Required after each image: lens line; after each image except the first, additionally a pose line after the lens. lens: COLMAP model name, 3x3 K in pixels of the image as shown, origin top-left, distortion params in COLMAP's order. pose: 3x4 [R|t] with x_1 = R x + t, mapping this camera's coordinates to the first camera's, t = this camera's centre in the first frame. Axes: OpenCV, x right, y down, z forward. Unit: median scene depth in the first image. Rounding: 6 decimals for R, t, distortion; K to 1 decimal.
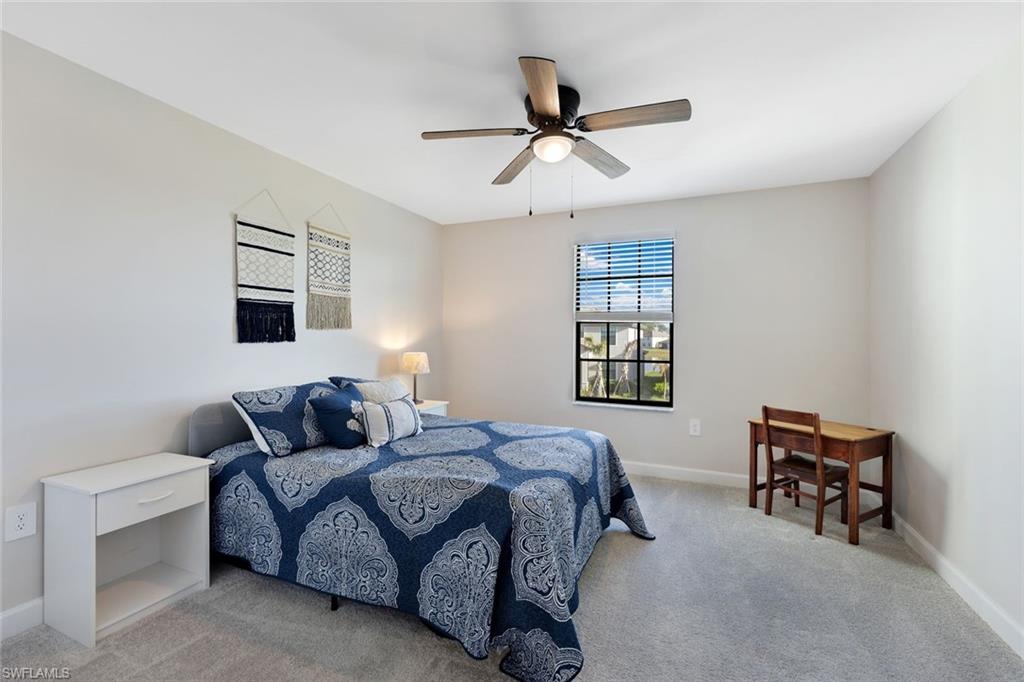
lens RADIAL K [[421.3, 0, 509.2], [0, 421.3, 343.5], [0, 0, 1]] dist [-0.000378, 0.000034]
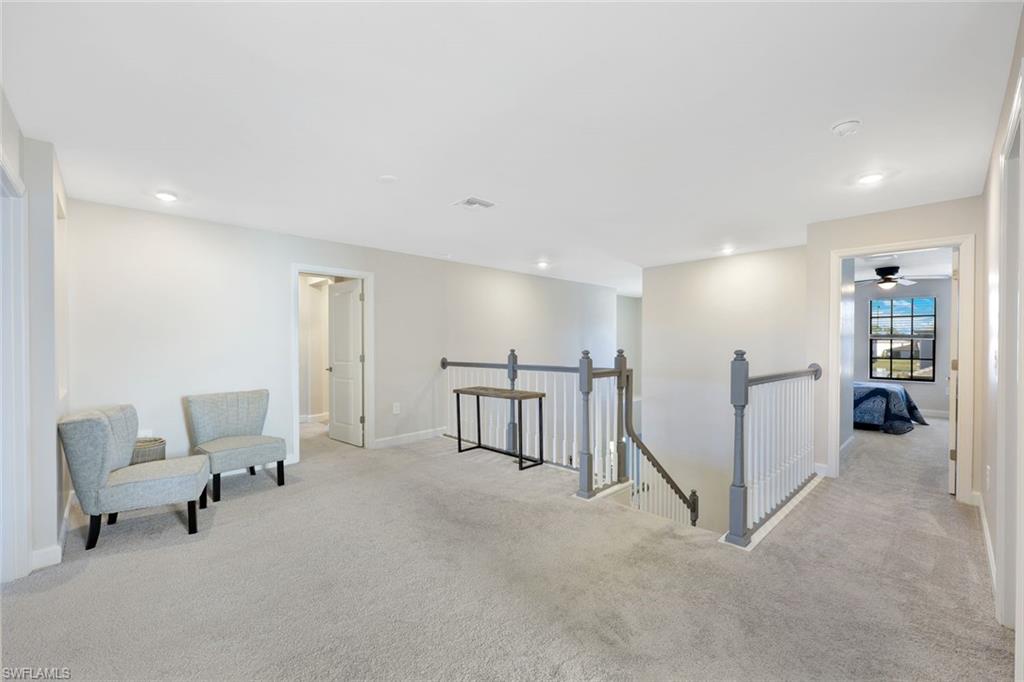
lens RADIAL K [[421.3, 0, 509.2], [0, 421.3, 343.5], [0, 0, 1]] dist [-0.000378, 0.000034]
pose [[0.923657, -0.001265, -0.383218, -0.997975], [-0.000935, 0.999984, -0.005553, -0.023589], [0.383219, 0.005487, 0.923641, -2.277004]]
